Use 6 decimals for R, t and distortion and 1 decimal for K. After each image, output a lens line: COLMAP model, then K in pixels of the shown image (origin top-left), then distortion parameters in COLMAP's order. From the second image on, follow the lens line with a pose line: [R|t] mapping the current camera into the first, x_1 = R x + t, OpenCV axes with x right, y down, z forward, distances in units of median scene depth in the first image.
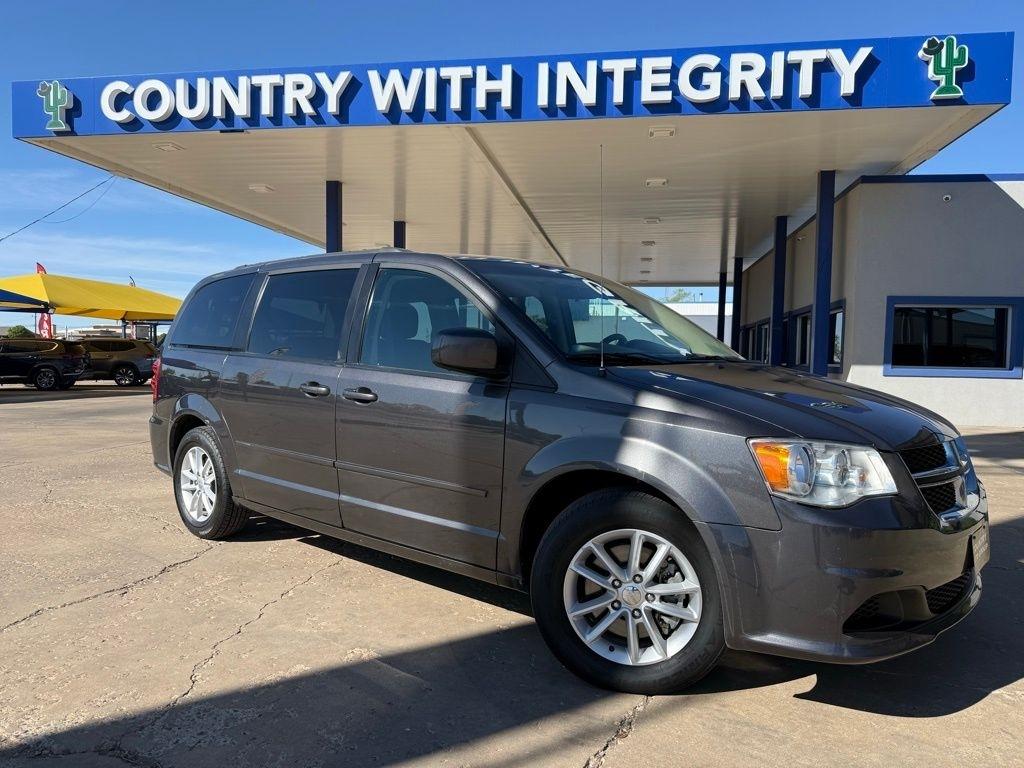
lens RADIAL K [[722.8, 0, 512.0], [0, 722.8, 384.0], [0, 0, 1]] dist [0.004440, -0.022335]
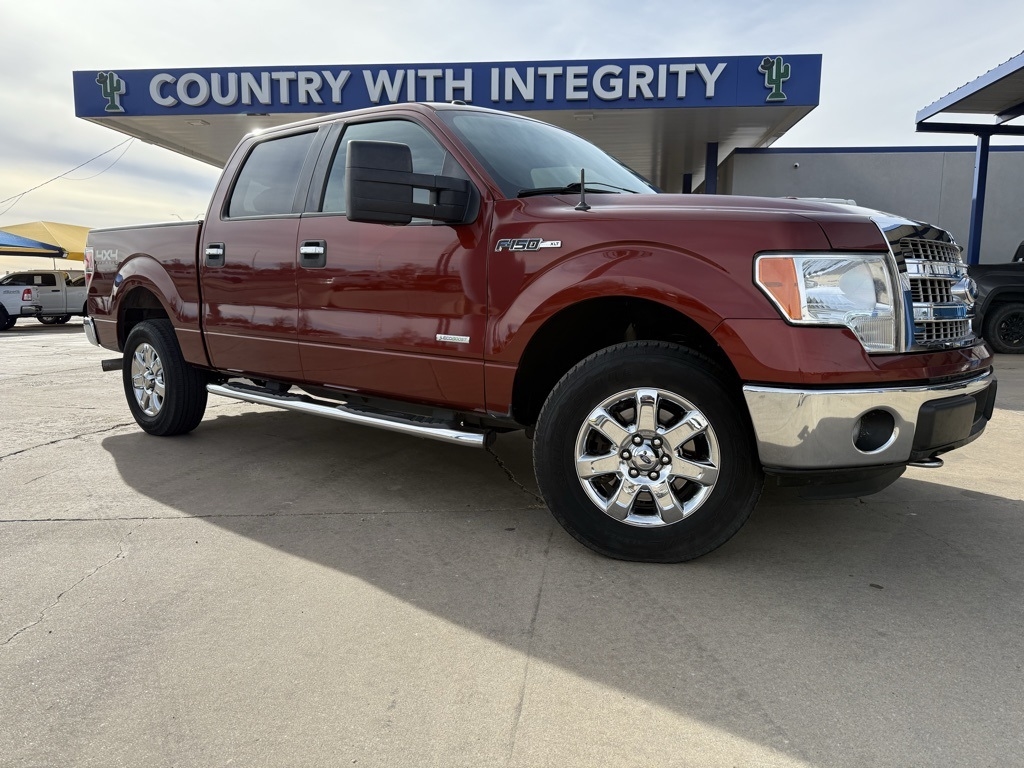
lens RADIAL K [[720.8, 0, 512.0], [0, 720.8, 384.0], [0, 0, 1]] dist [-0.002564, -0.028878]
pose [[0.997191, -0.019388, 0.072341, -0.033349], [0.013572, 0.996699, 0.080044, 0.039576], [-0.073654, -0.078837, 0.994163, -0.383822]]
